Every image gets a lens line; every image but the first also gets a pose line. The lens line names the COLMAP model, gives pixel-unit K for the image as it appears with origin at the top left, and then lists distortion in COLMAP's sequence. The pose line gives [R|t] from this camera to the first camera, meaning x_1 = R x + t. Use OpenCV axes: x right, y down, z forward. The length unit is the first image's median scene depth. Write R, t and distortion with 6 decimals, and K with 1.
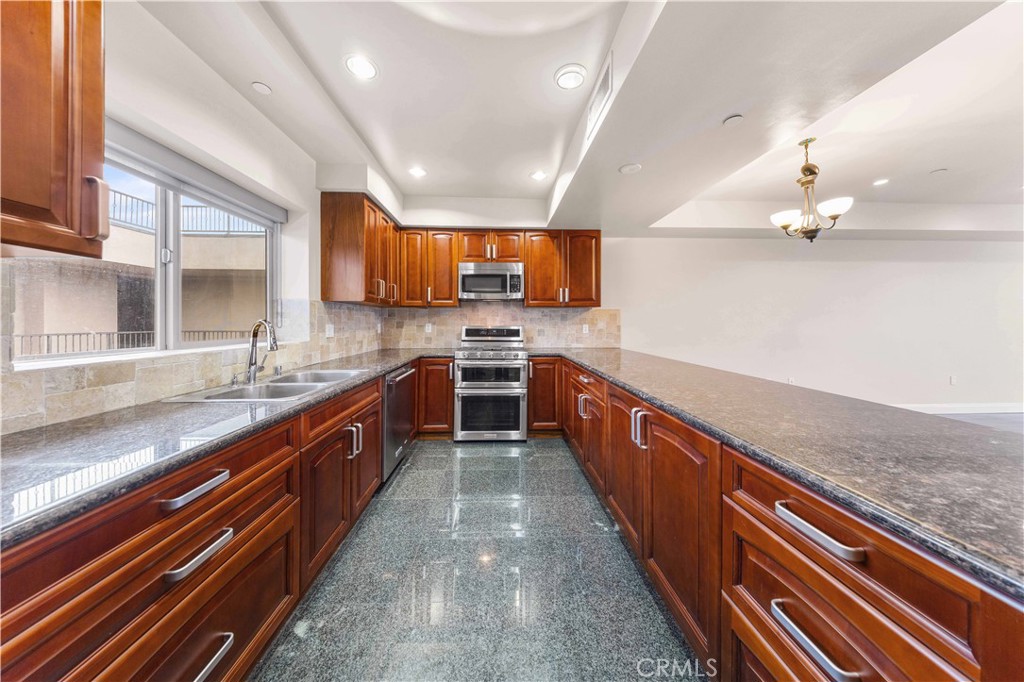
lens RADIAL K [[303.6, 0, 507.5], [0, 303.6, 321.2], [0, 0, 1]] dist [-0.000204, -0.000105]
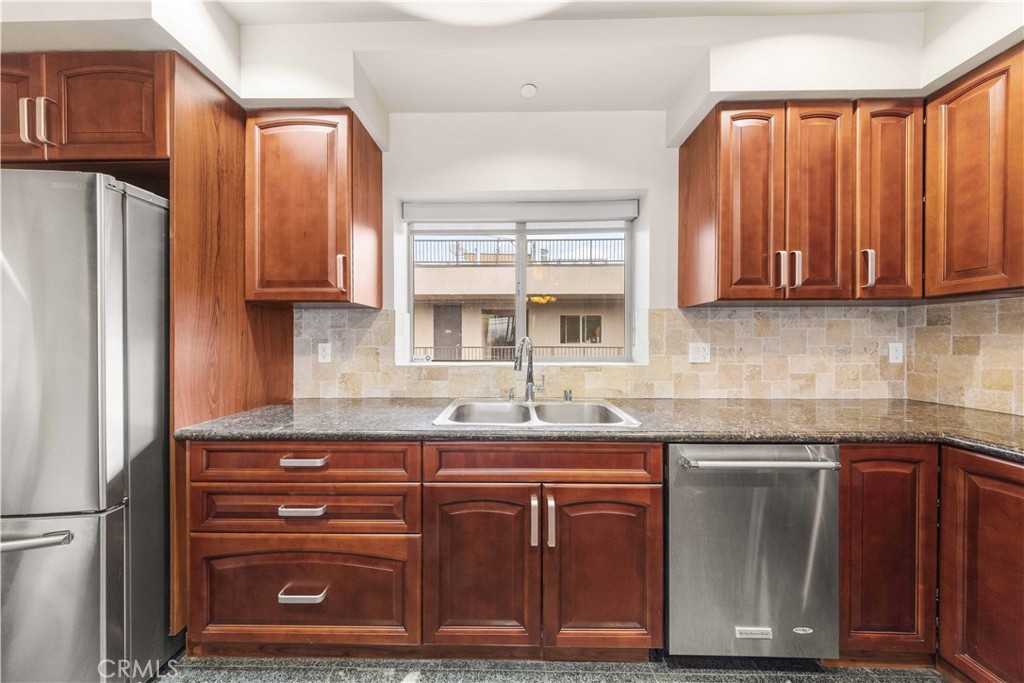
lens RADIAL K [[307.5, 0, 509.4], [0, 307.5, 342.9], [0, 0, 1]] dist [0.000753, 0.000038]
pose [[-0.052668, 0.003801, -0.998605, 0.089510], [0.004761, 0.999982, 0.003555, 0.005840], [0.998601, -0.004567, -0.052685, 0.578242]]
